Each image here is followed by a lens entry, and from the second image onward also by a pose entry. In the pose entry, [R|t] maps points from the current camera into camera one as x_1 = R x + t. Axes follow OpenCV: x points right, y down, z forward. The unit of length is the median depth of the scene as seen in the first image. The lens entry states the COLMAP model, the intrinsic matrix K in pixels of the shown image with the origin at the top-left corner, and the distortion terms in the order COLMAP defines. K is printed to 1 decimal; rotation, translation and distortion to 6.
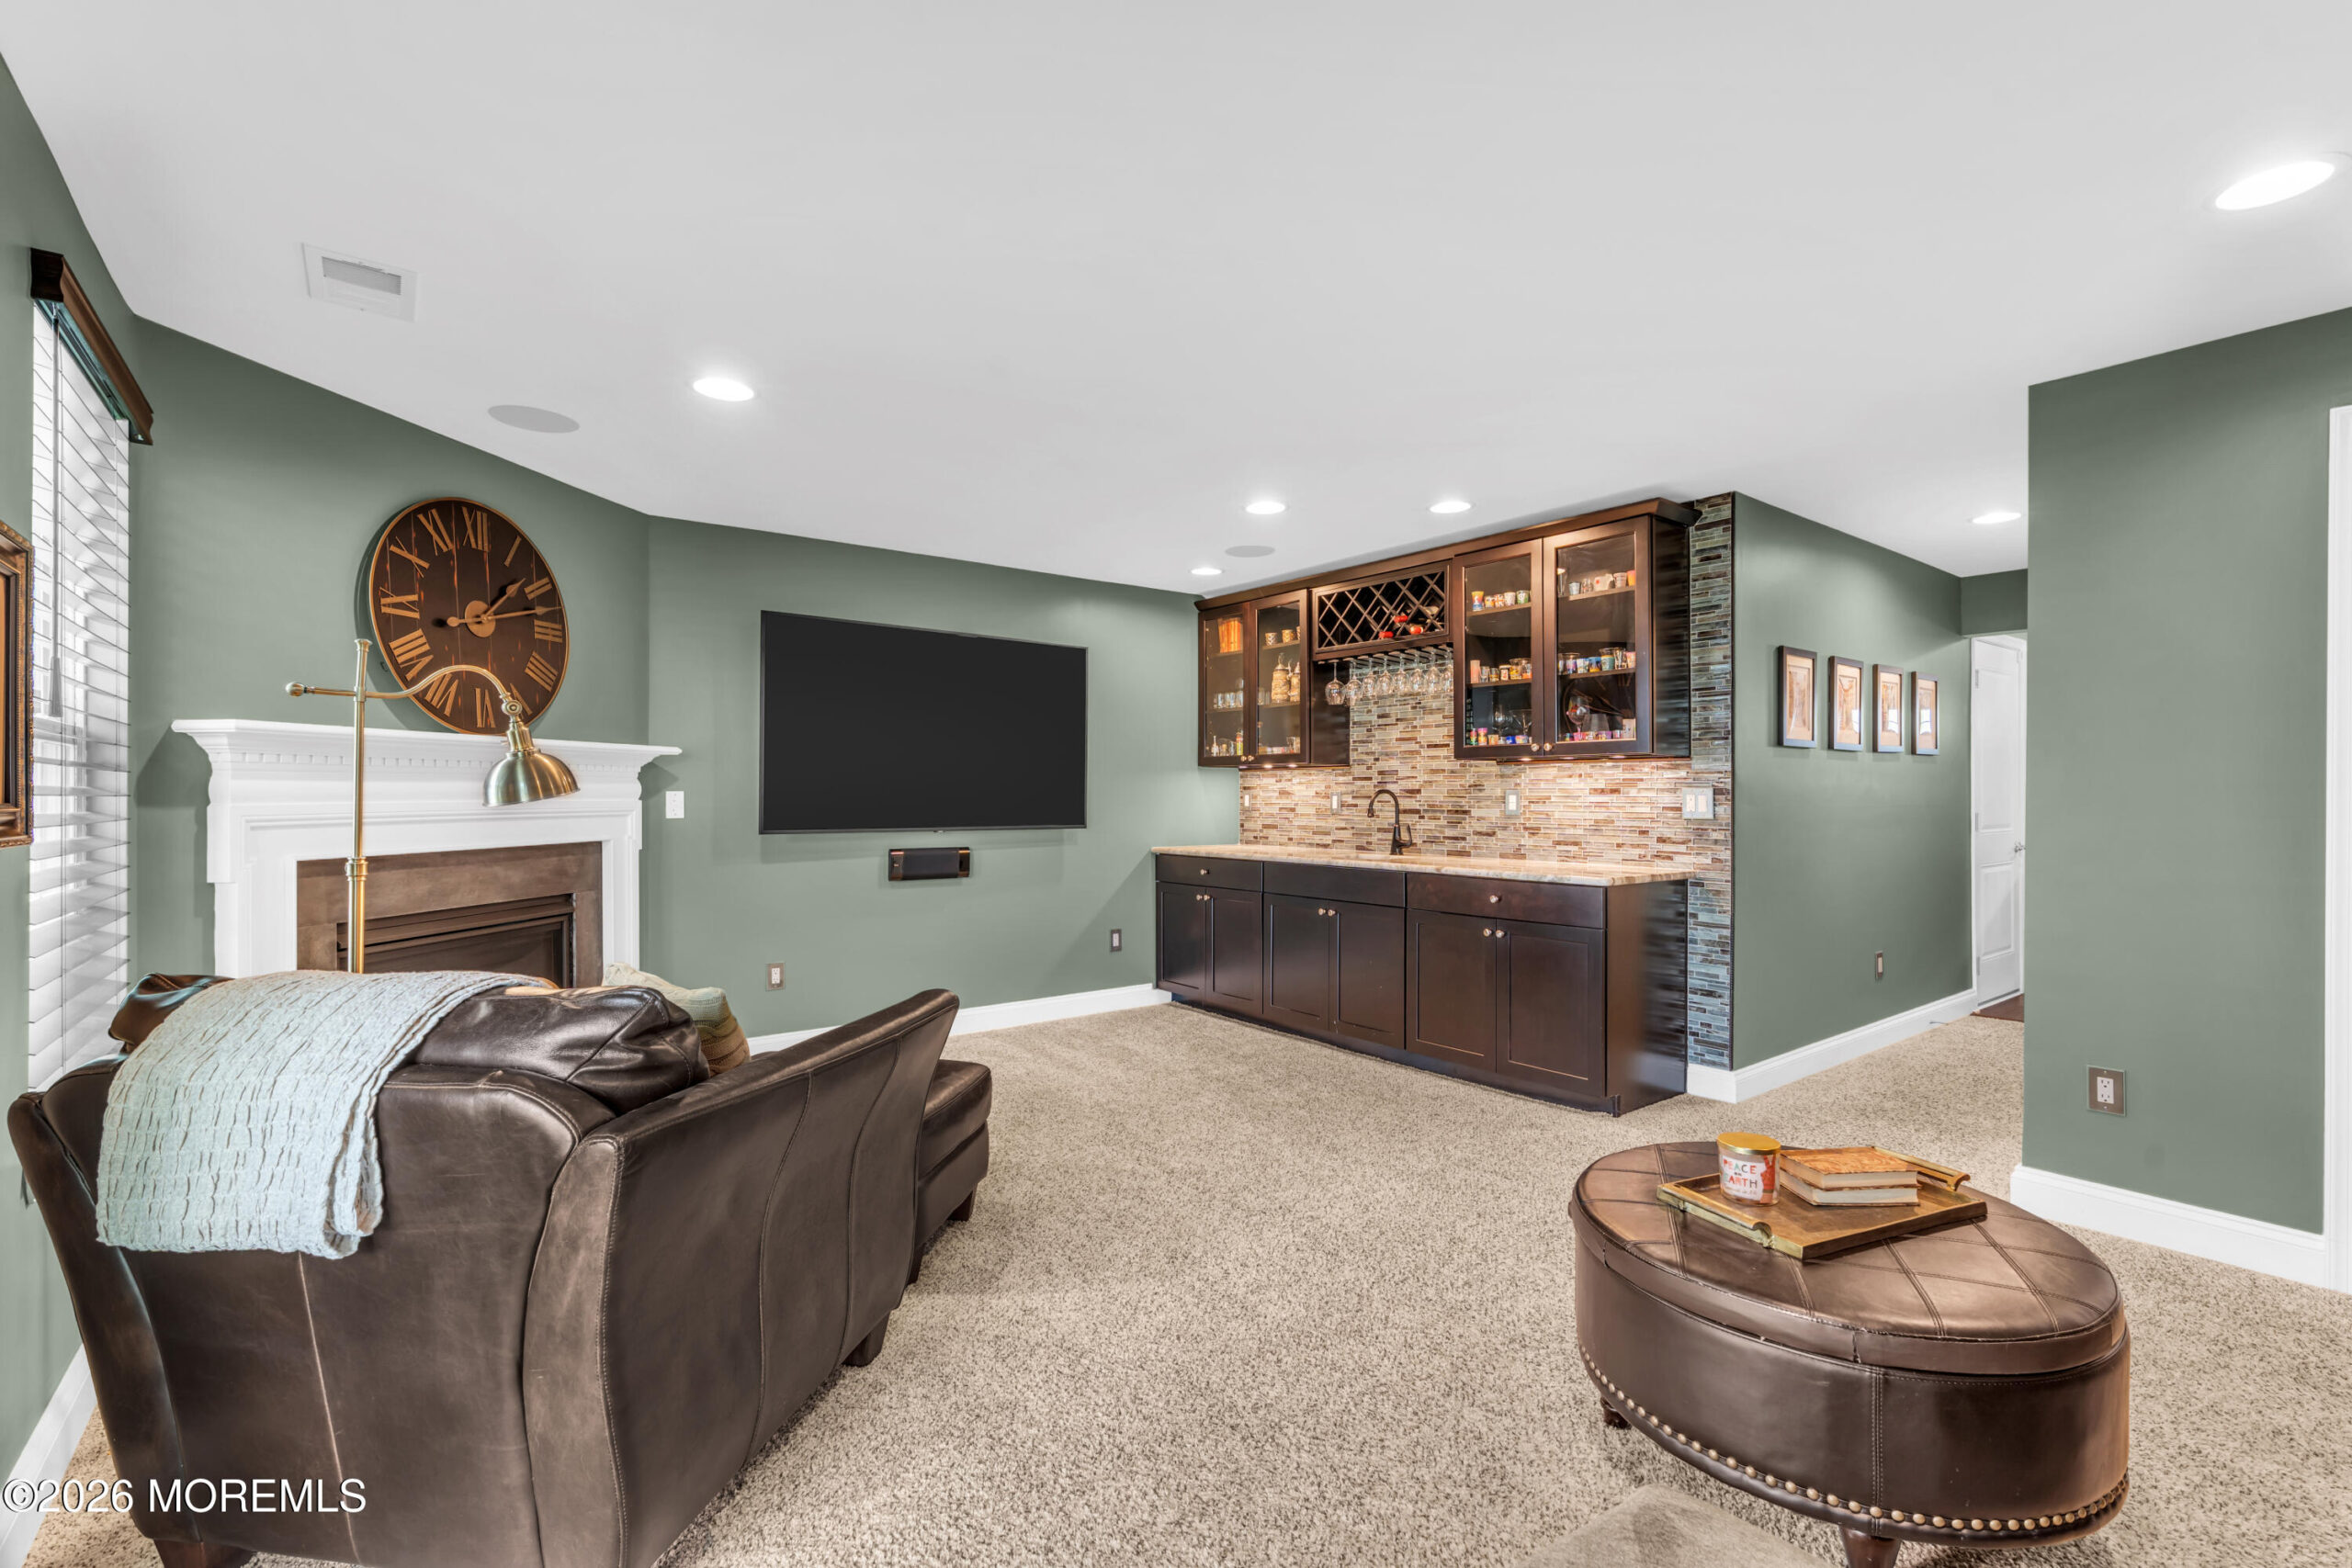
lens RADIAL K [[1049.6, 0, 1177.1], [0, 1049.6, 794.3], [0, 0, 1]] dist [0.000179, 0.000446]
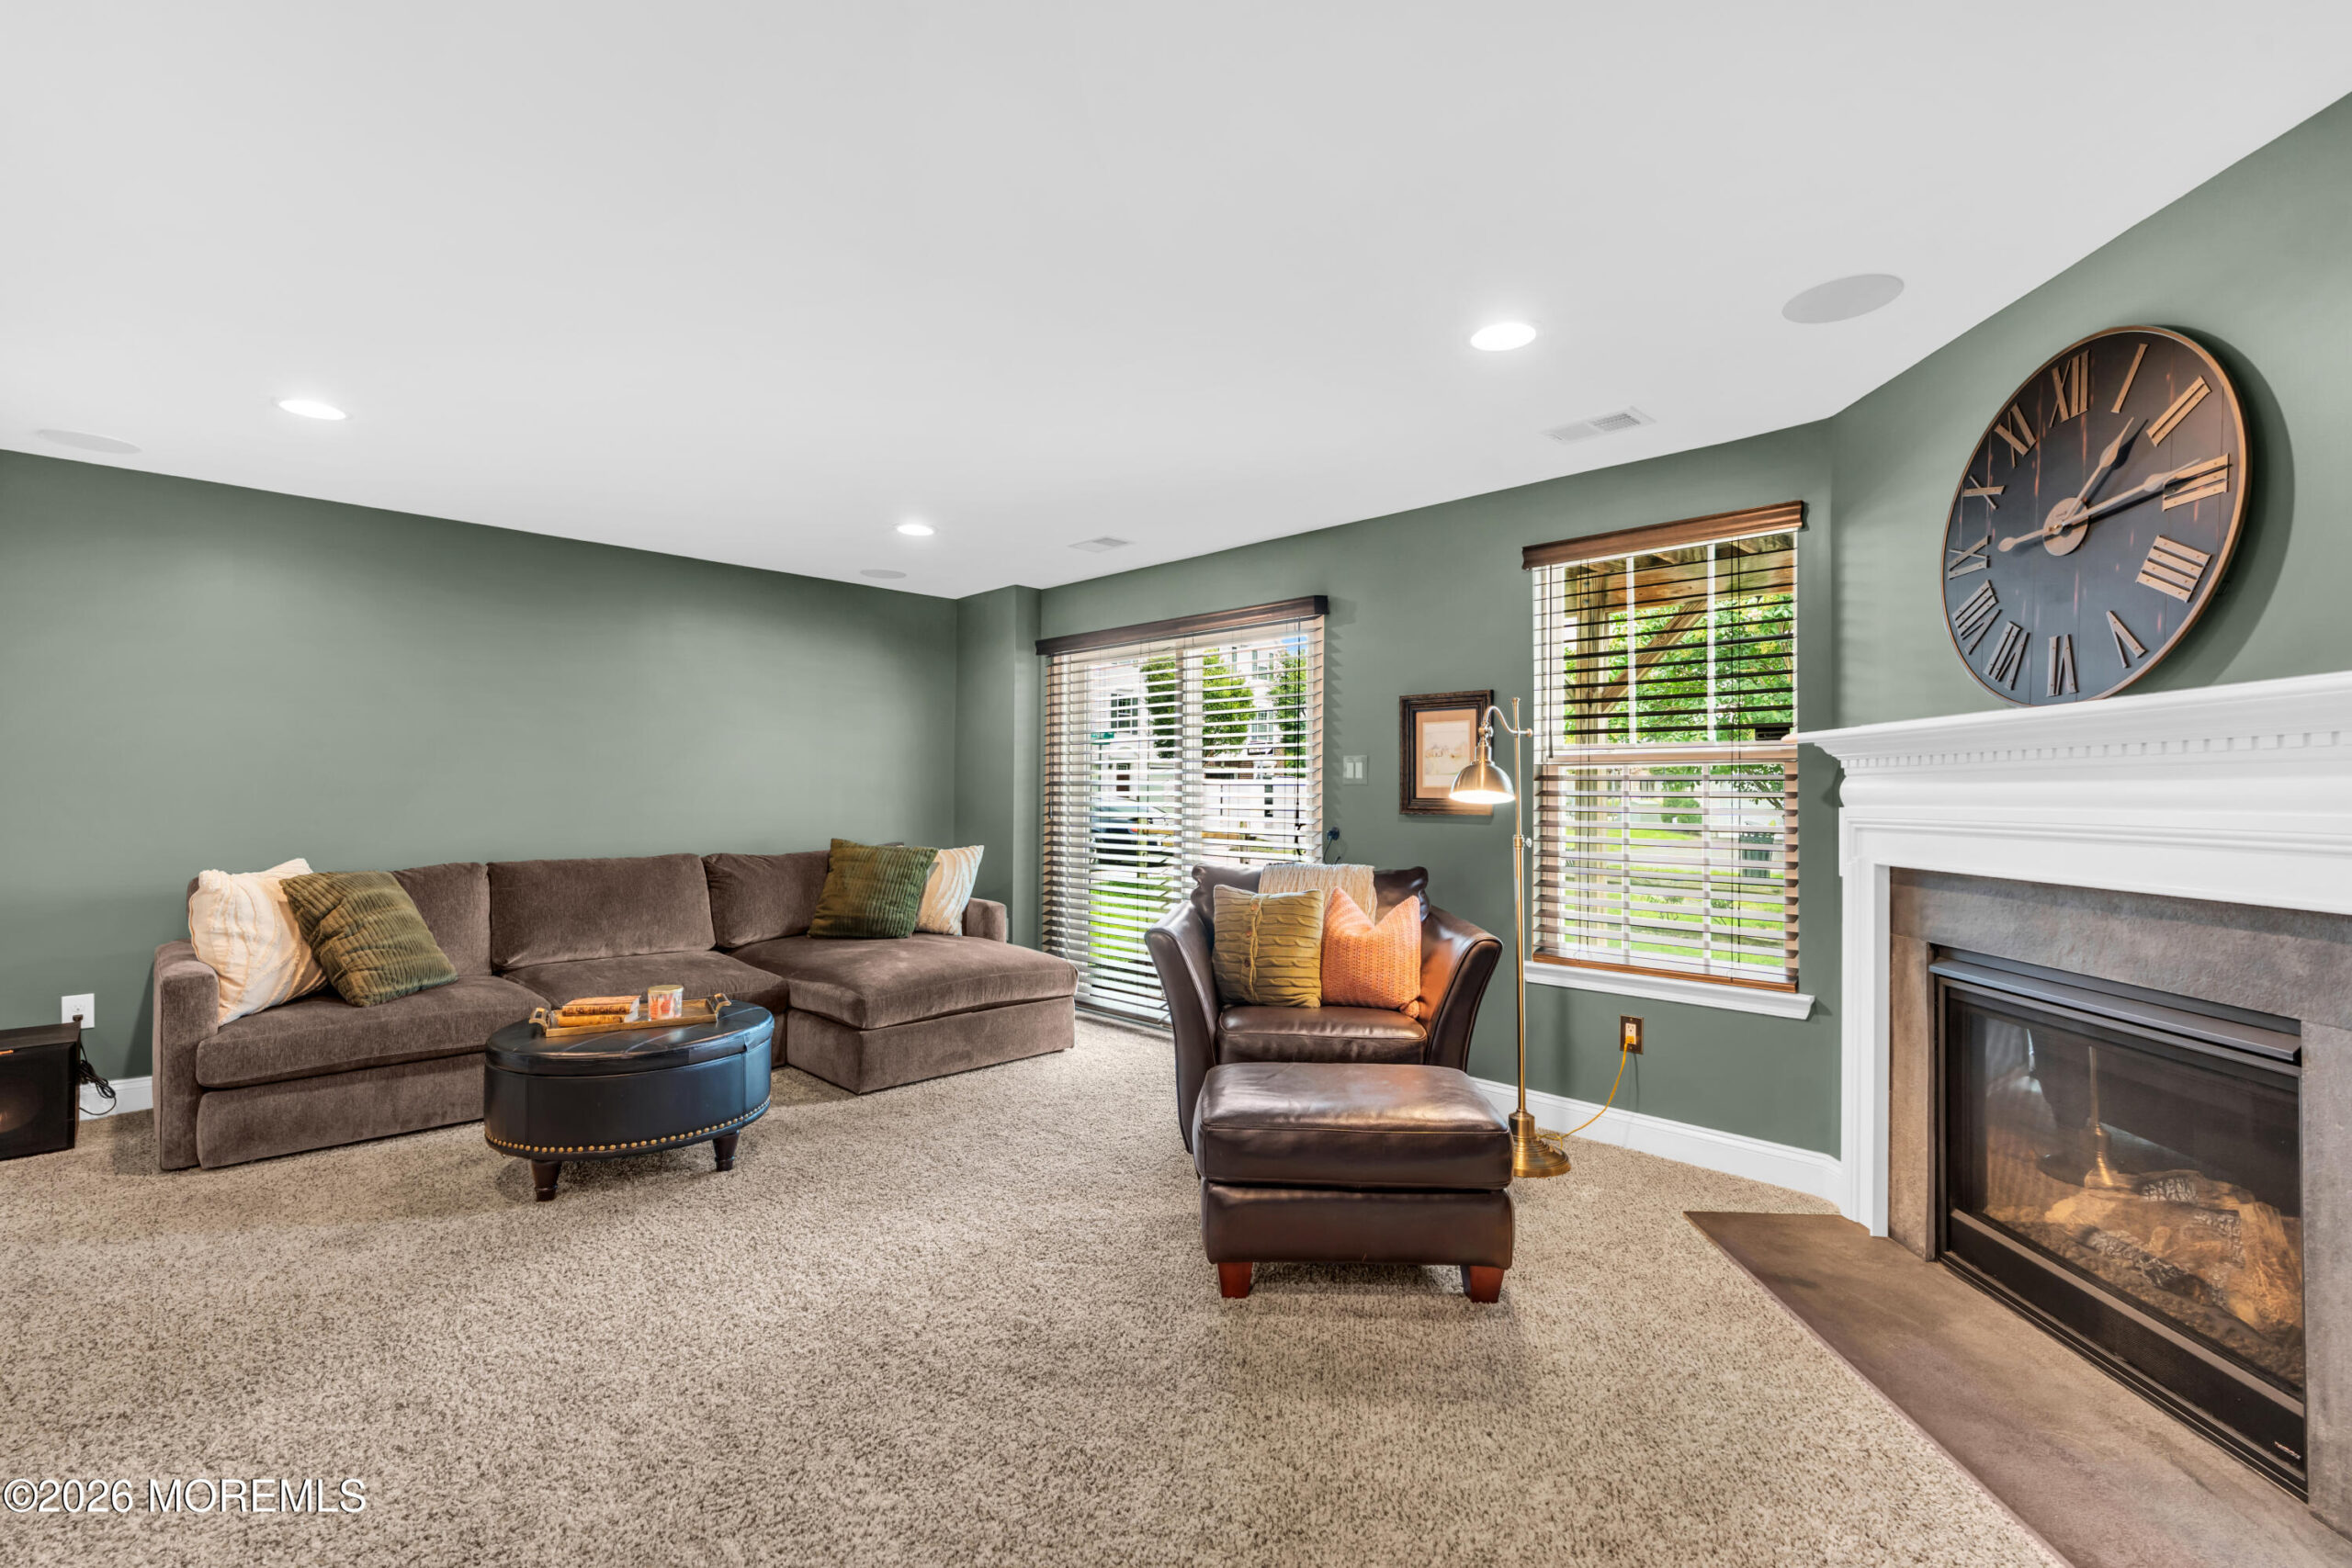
lens RADIAL K [[1049.6, 0, 1177.1], [0, 1049.6, 794.3], [0, 0, 1]] dist [0.000179, 0.000446]
pose [[-0.991231, -0.011495, -0.131641, -0.042401], [-0.011150, 0.999932, -0.003362, 0.005799], [0.131670, -0.001864, -0.991292, 1.670745]]
